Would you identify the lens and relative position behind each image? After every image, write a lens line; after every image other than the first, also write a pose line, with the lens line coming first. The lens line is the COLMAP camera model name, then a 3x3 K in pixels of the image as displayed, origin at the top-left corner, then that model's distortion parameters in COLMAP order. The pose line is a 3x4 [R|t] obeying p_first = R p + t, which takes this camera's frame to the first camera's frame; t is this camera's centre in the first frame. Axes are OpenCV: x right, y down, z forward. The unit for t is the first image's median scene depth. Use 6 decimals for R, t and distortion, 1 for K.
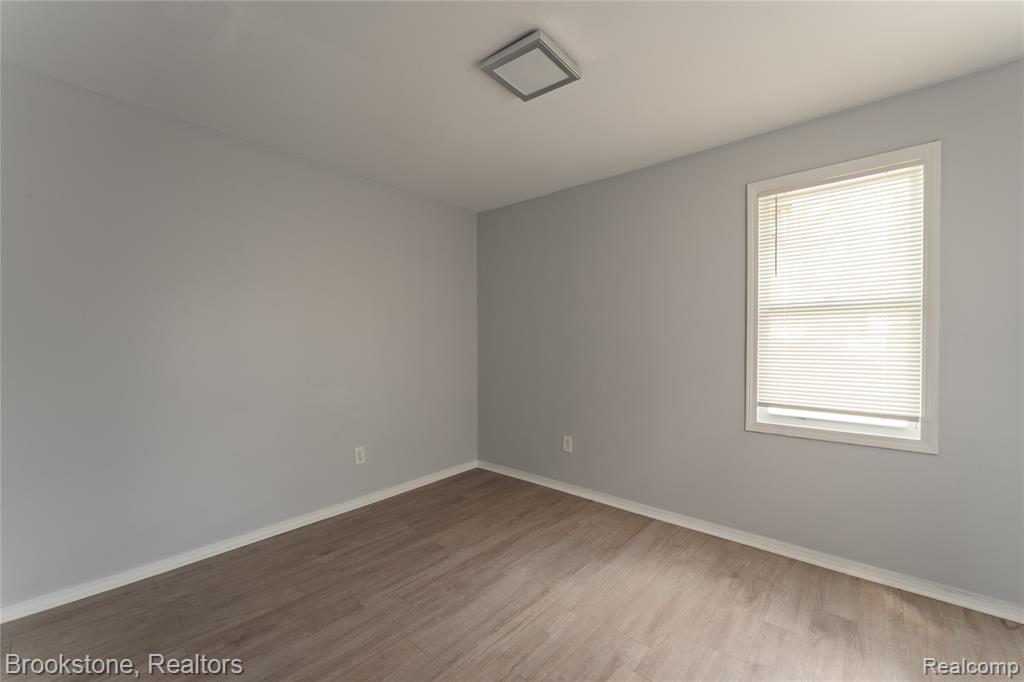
lens RADIAL K [[421.2, 0, 513.2], [0, 421.2, 344.5], [0, 0, 1]] dist [0.003464, -0.001006]
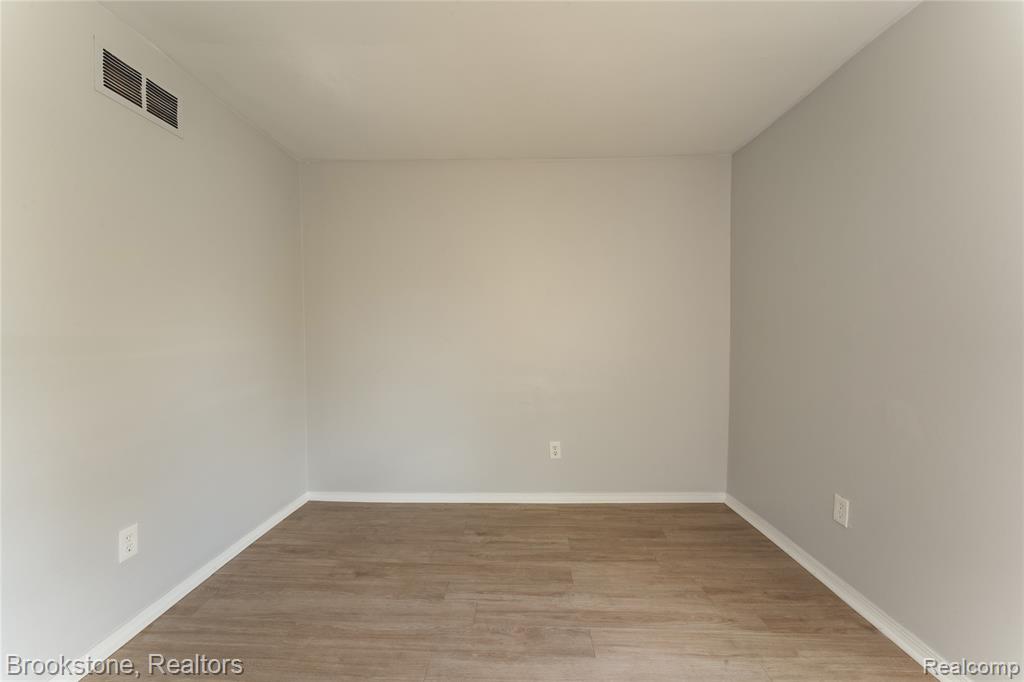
lens RADIAL K [[421.2, 0, 498.1], [0, 421.2, 344.0], [0, 0, 1]] dist [0.003464, -0.001006]
pose [[0.629701, 0.024796, -0.776442, 0.372264], [-0.006454, 0.999623, 0.026689, -0.005067], [0.776811, -0.011795, 0.629624, 0.370709]]
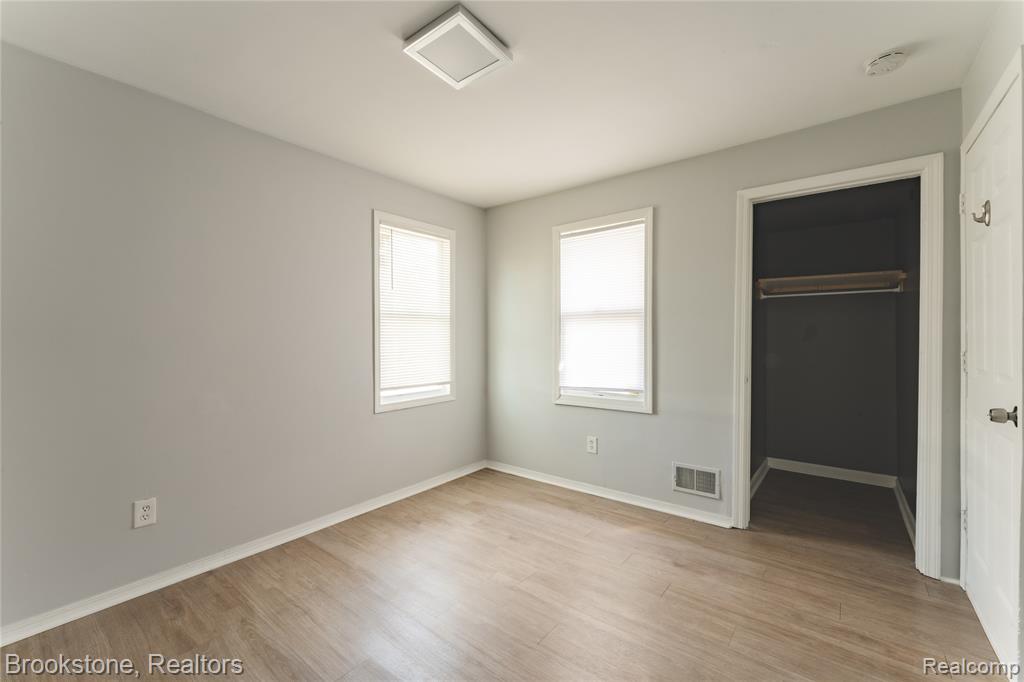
lens RADIAL K [[421.2, 0, 504.6], [0, 421.2, 334.1], [0, 0, 1]] dist [0.003464, -0.001006]
pose [[-0.048244, 0.003443, 0.998830, -0.676501], [0.008457, 0.999960, -0.003038, -0.016792], [-0.998800, 0.008300, -0.048271, 0.694596]]
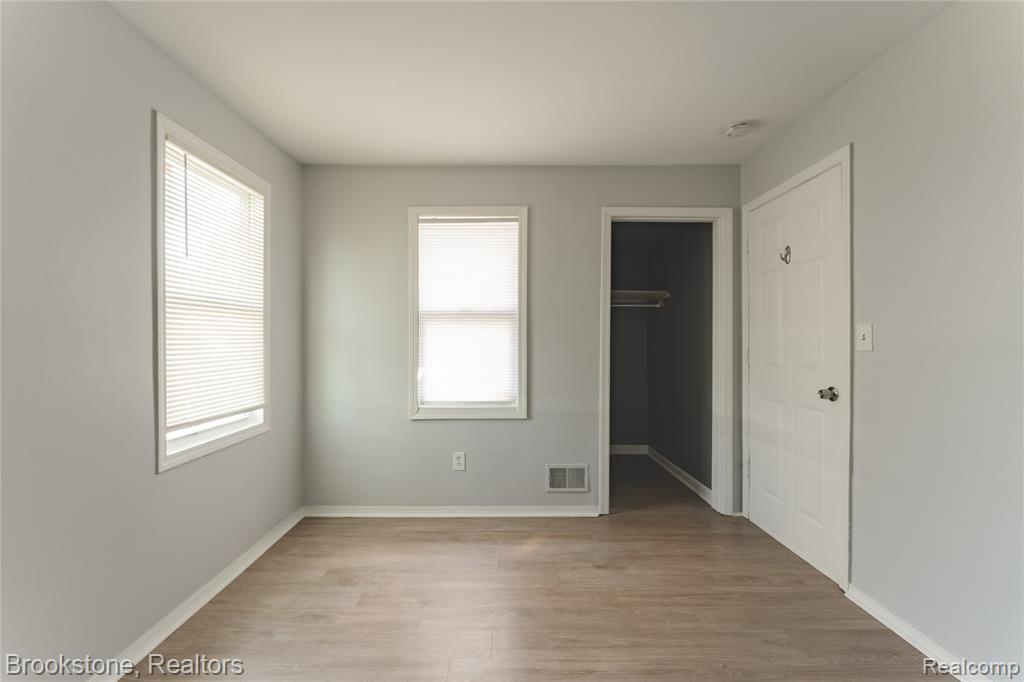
lens RADIAL K [[421.2, 0, 505.9], [0, 421.2, 339.2], [0, 0, 1]] dist [0.003464, -0.001006]
pose [[-0.657232, -0.000829, 0.753688, -0.333450], [0.001483, 0.999996, 0.002393, -0.013415], [-0.753687, 0.002691, -0.657228, 1.035501]]
